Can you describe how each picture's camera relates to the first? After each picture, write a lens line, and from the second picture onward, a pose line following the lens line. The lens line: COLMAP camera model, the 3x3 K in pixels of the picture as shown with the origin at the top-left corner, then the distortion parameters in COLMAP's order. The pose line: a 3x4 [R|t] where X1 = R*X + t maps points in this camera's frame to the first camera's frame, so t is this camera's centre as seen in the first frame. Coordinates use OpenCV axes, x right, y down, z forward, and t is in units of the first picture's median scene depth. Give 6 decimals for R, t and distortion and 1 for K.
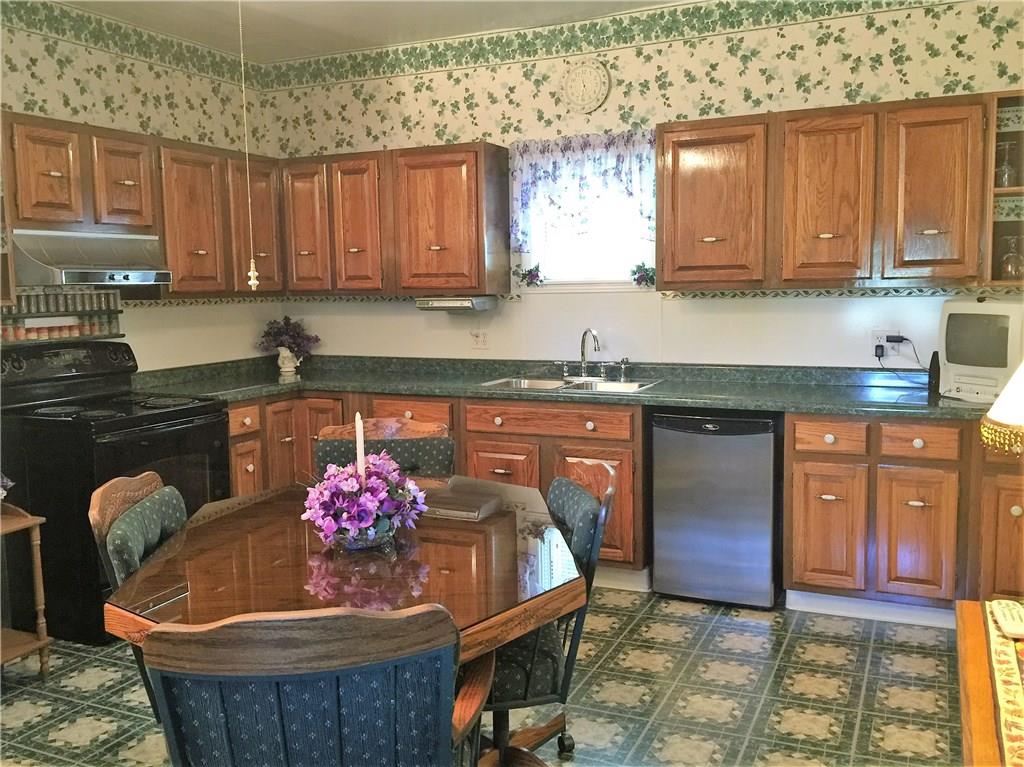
lens RADIAL K [[917.6, 0, 460.0], [0, 917.6, 405.8], [0, 0, 1]] dist [0.077777, -0.101686]
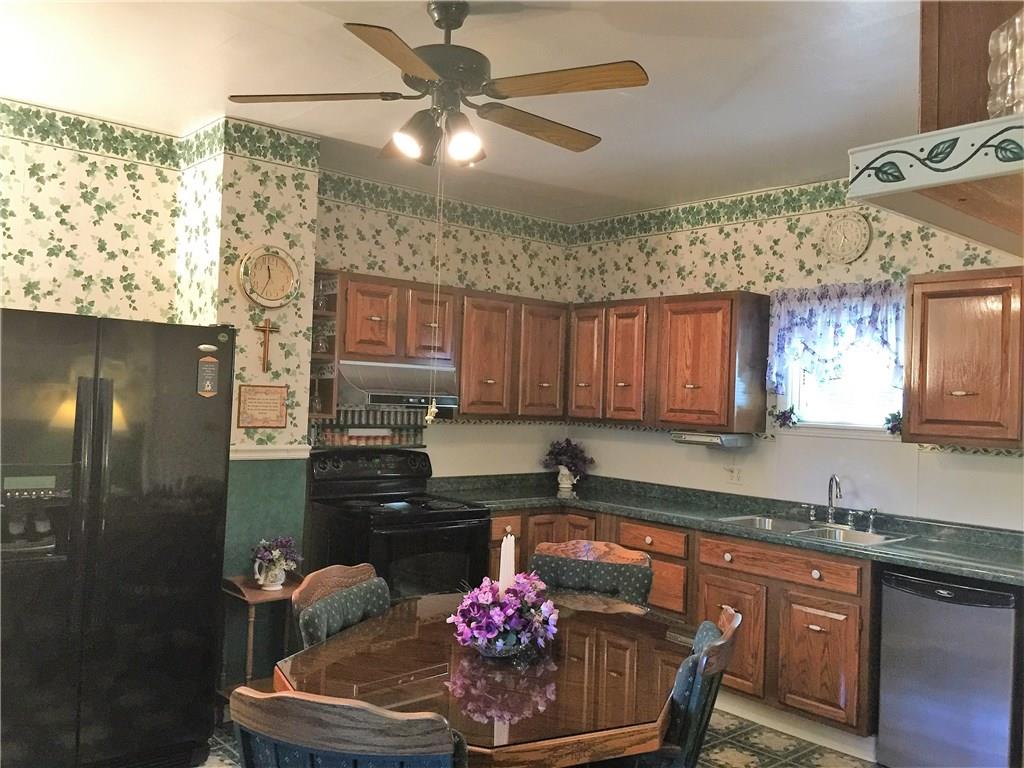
lens RADIAL K [[840.1, 0, 449.3], [0, 840.1, 413.2], [0, 0, 1]] dist [0.037543, -0.045201]
pose [[0.913969, 0.057080, -0.401749, 0.116901], [-0.105389, 0.989473, -0.099175, -0.014906], [0.391859, 0.132983, 0.910364, 0.005006]]
